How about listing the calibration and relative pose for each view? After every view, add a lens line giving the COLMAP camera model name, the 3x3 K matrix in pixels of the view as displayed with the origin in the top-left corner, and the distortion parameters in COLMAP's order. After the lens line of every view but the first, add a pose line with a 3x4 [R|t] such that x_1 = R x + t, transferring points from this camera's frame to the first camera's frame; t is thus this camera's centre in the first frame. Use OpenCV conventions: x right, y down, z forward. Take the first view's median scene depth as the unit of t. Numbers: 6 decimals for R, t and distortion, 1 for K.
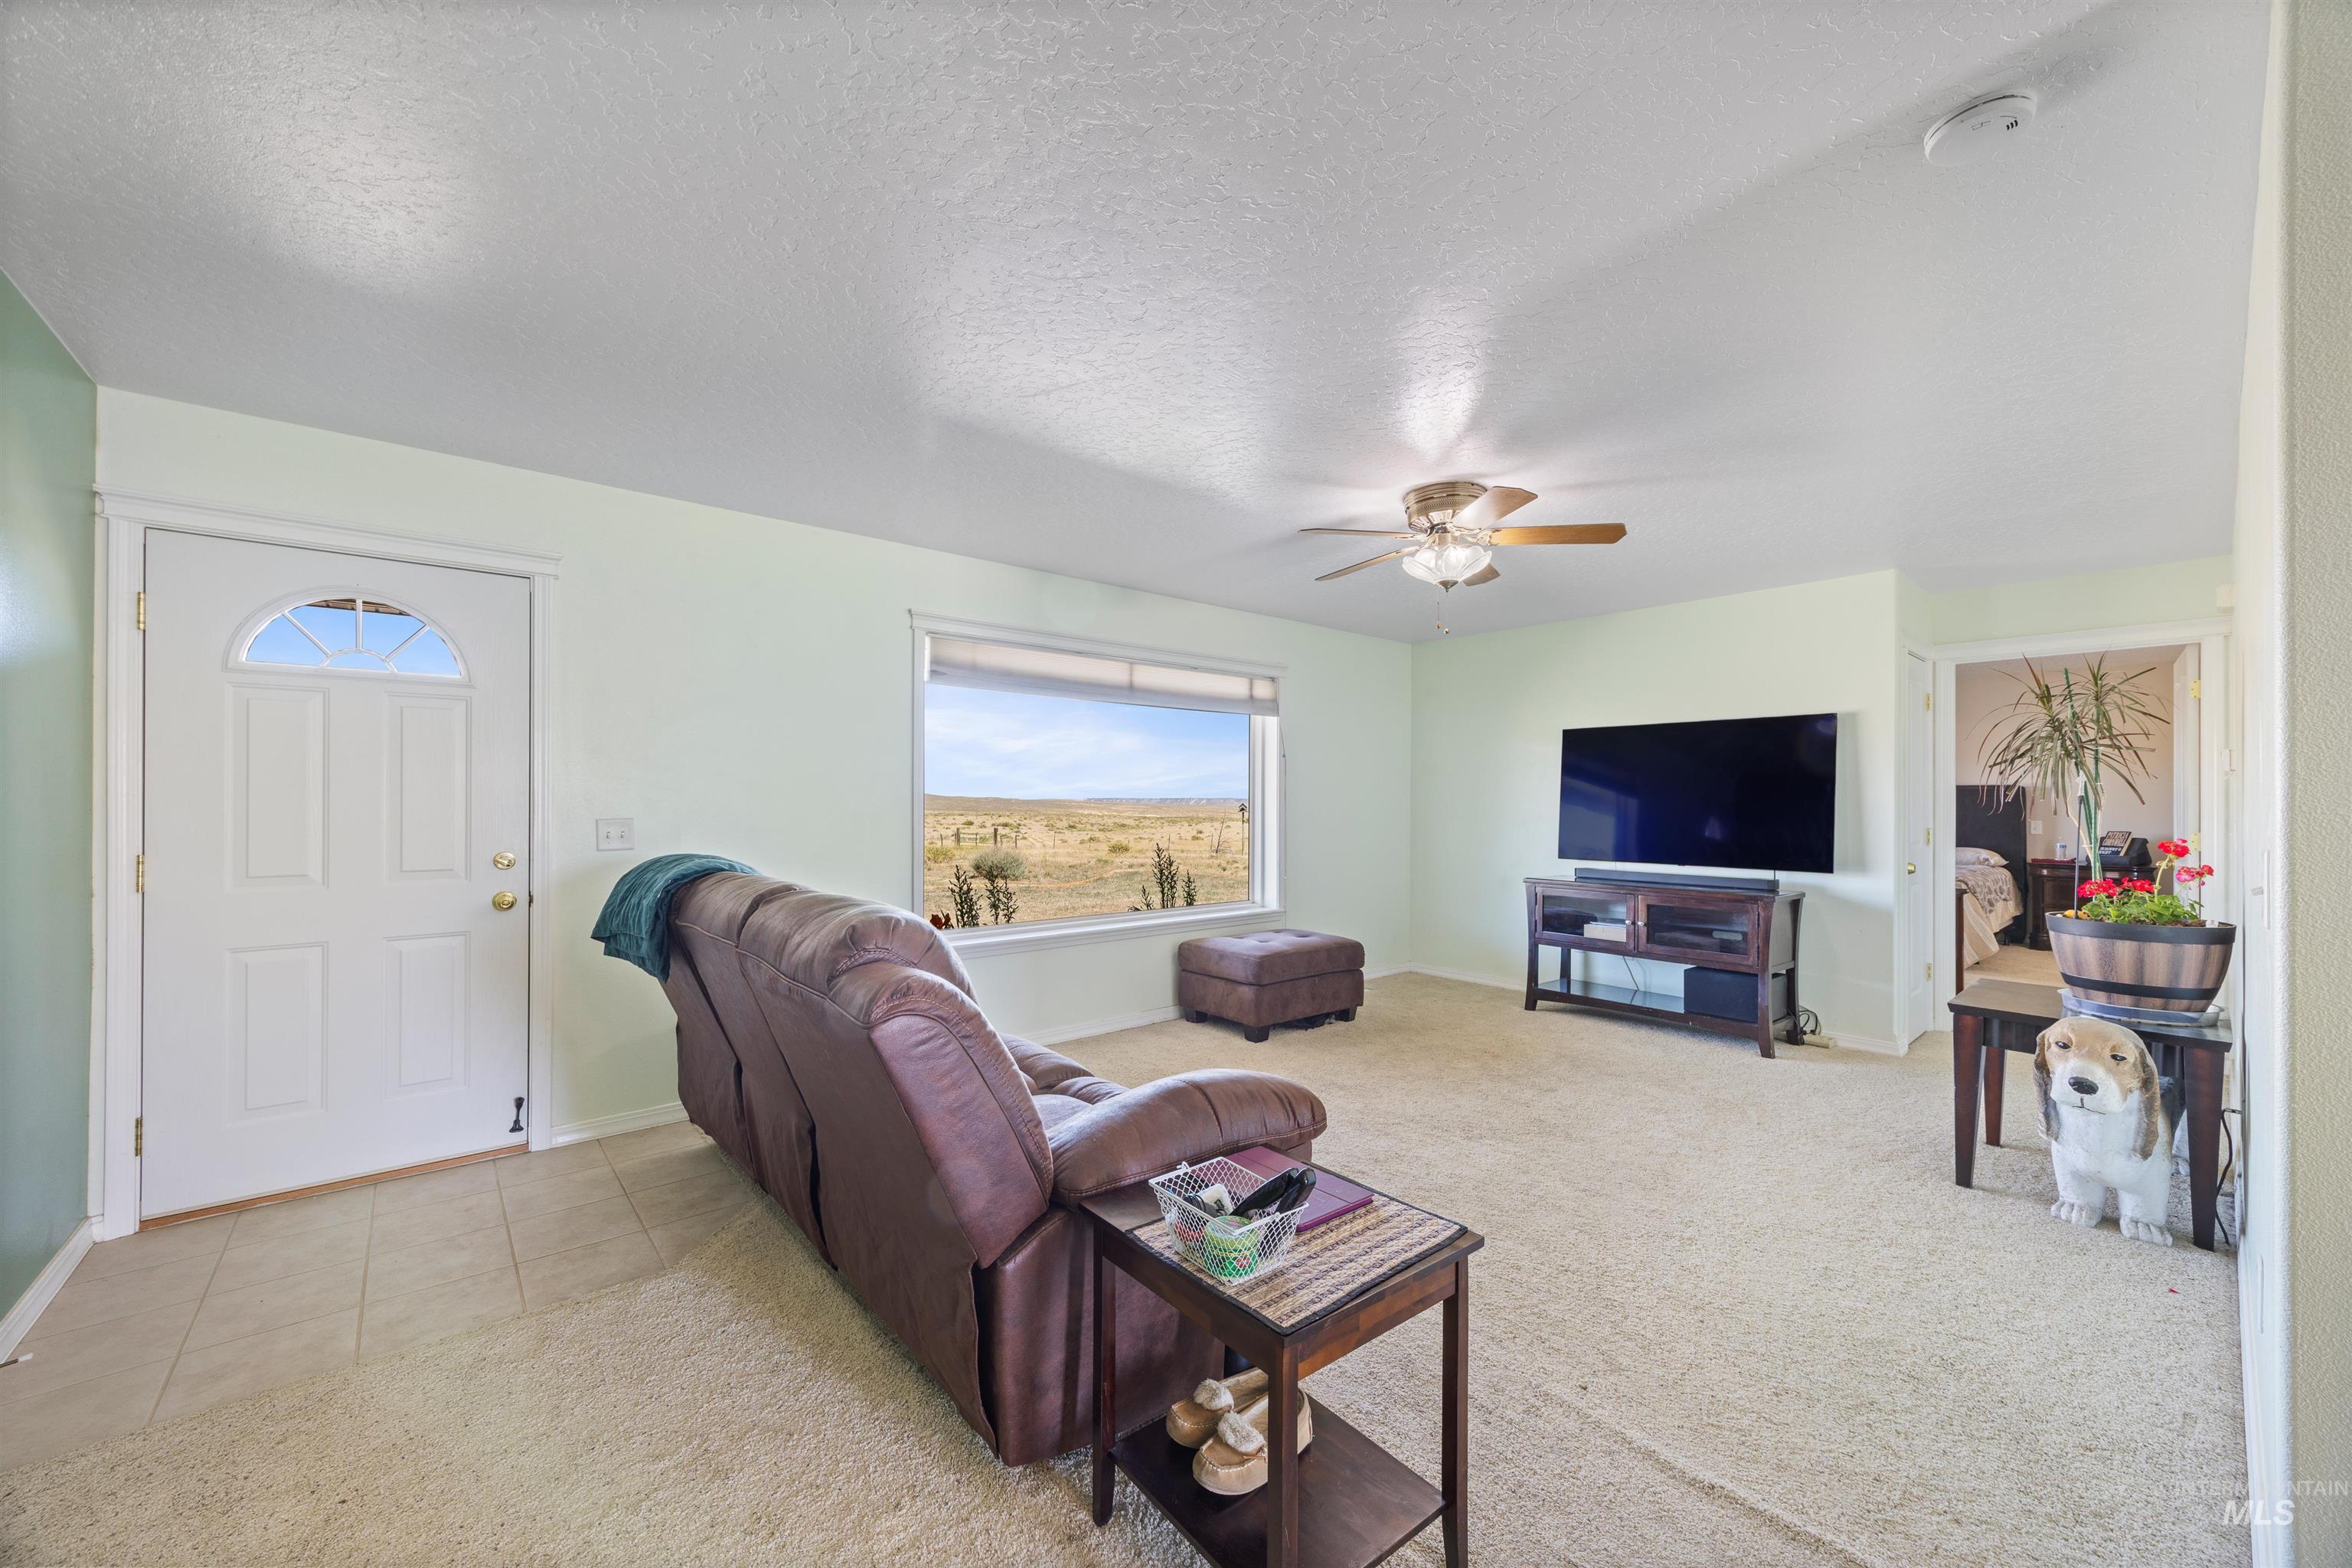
lens RADIAL K [[898.9, 0, 1162.8], [0, 898.9, 800.8], [0, 0, 1]] dist [-0.000579, -0.000095]
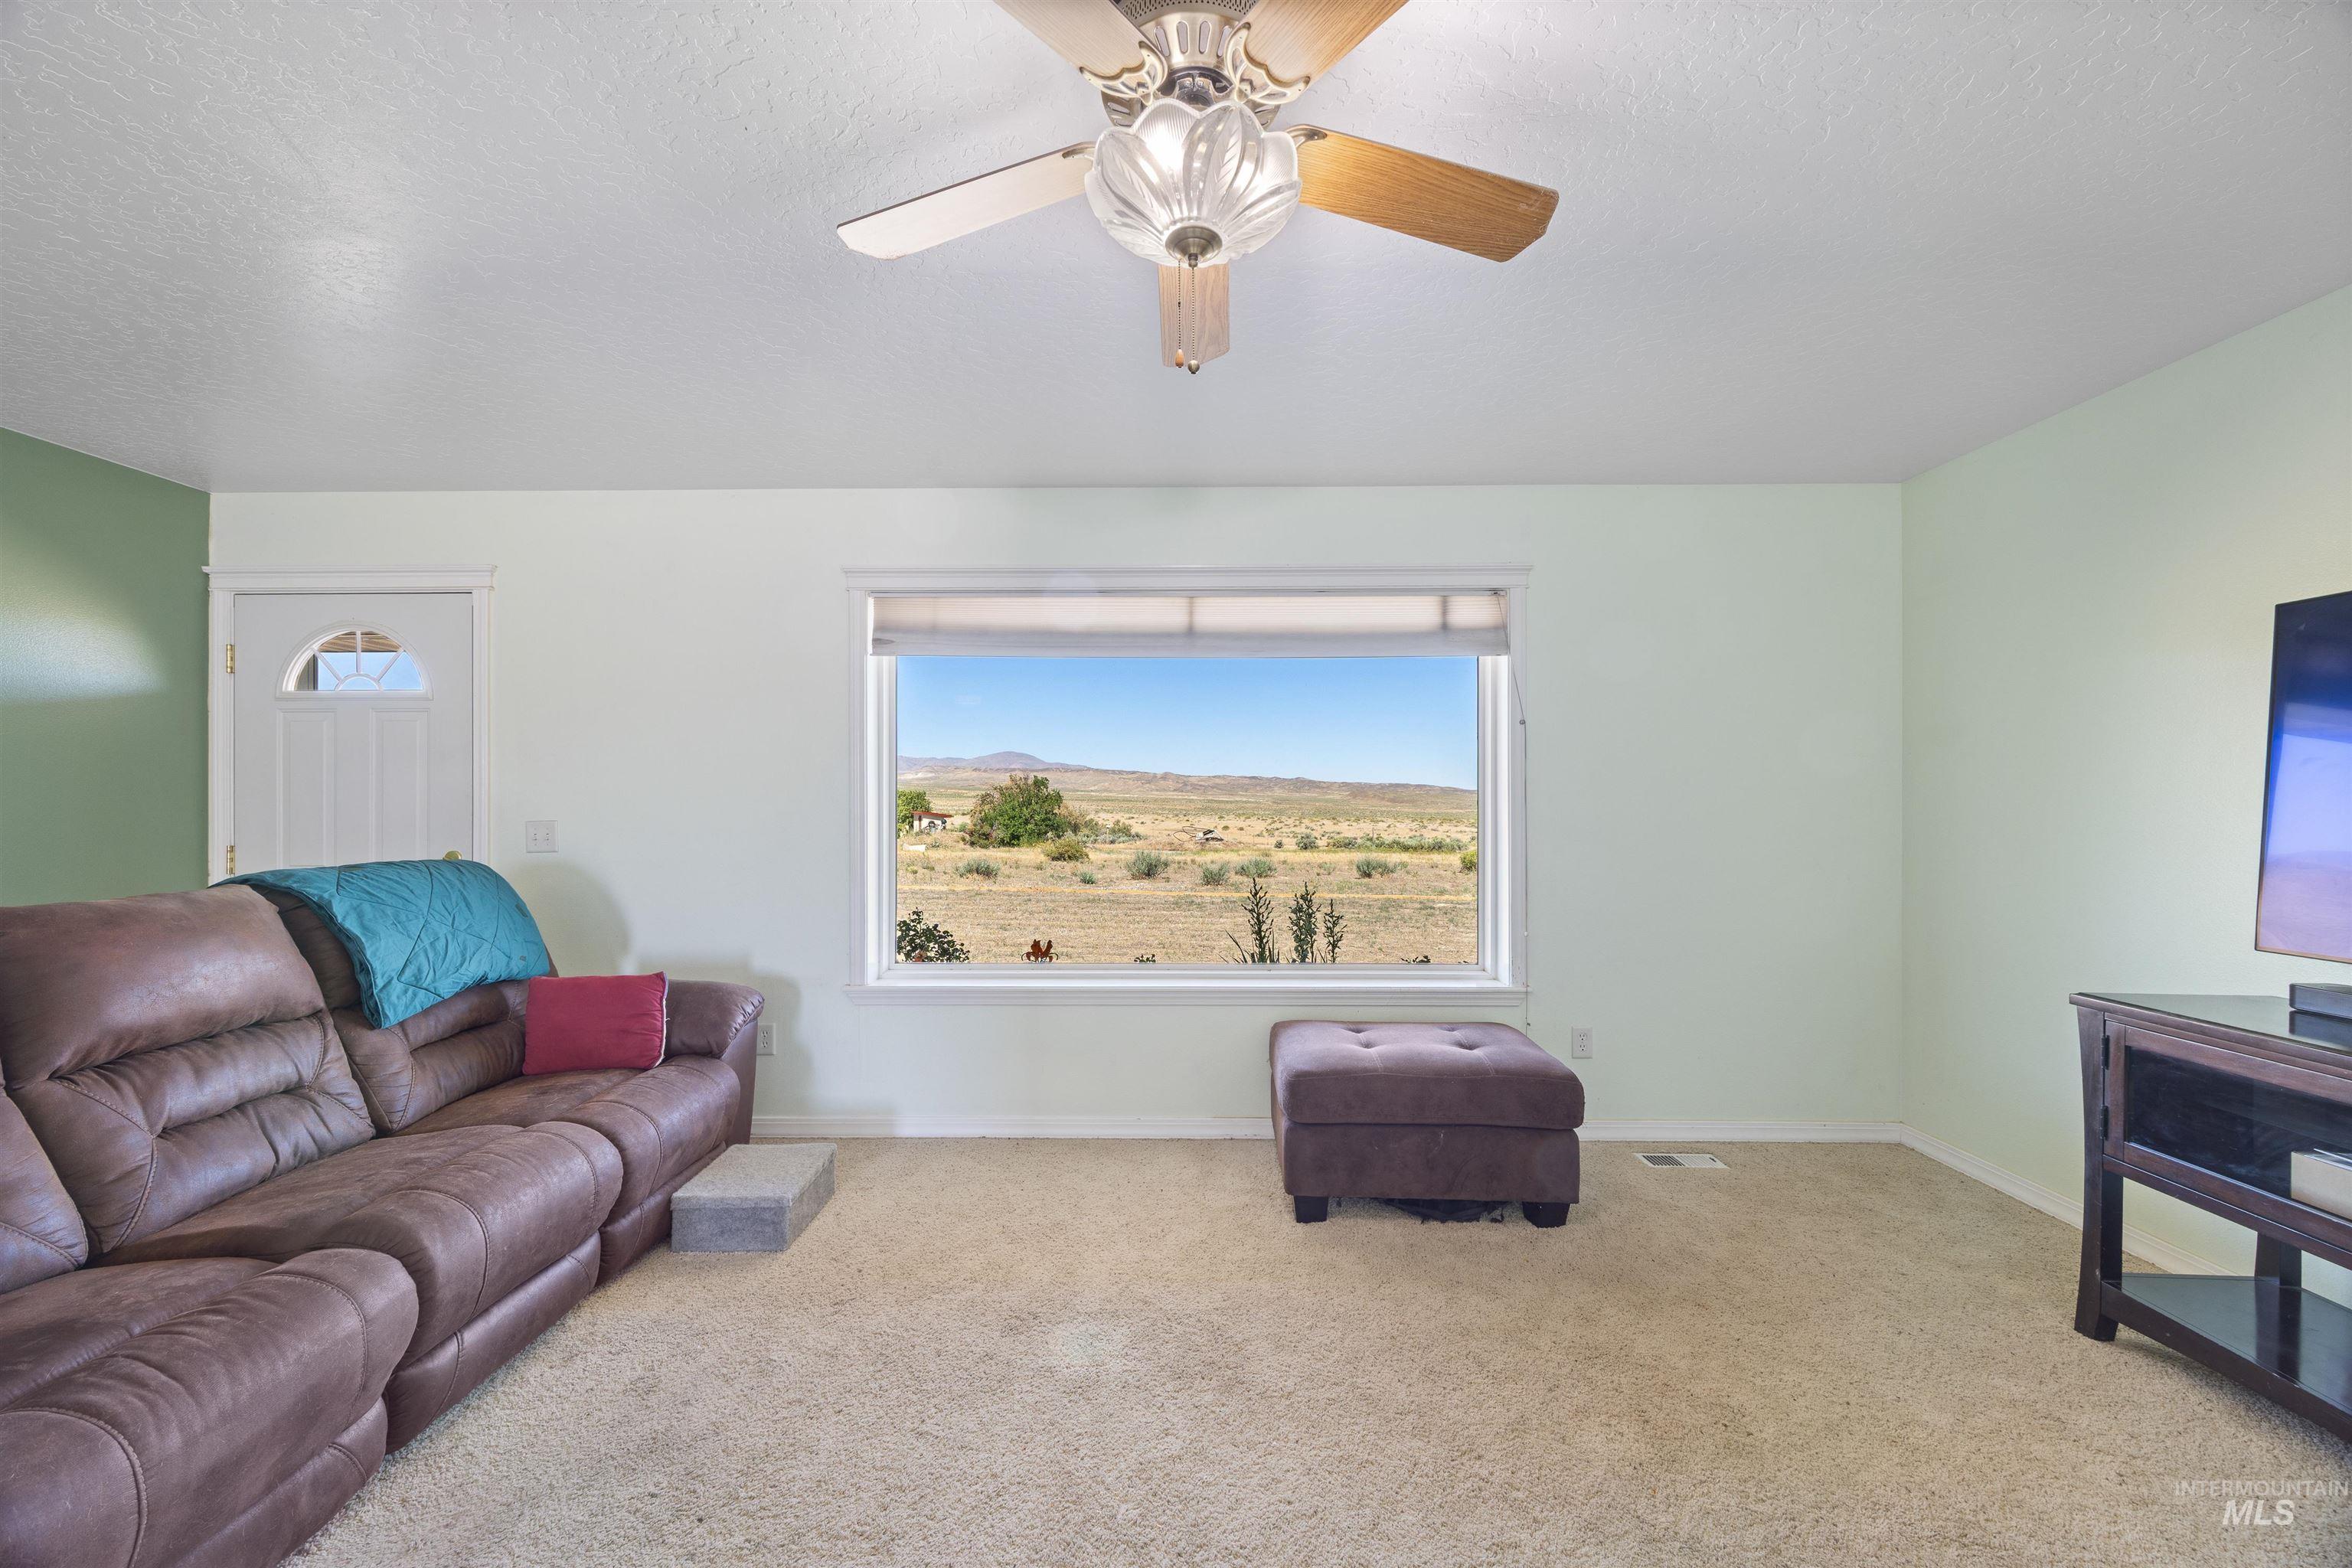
lens RADIAL K [[898.9, 0, 1175.4], [0, 898.9, 791.4], [0, 0, 1]] dist [-0.000579, -0.000095]
pose [[0.751266, -0.008517, -0.659945, 0.411893], [0.002315, 0.999945, -0.010269, 0.000200], [0.659996, 0.006187, 0.751244, 0.498791]]
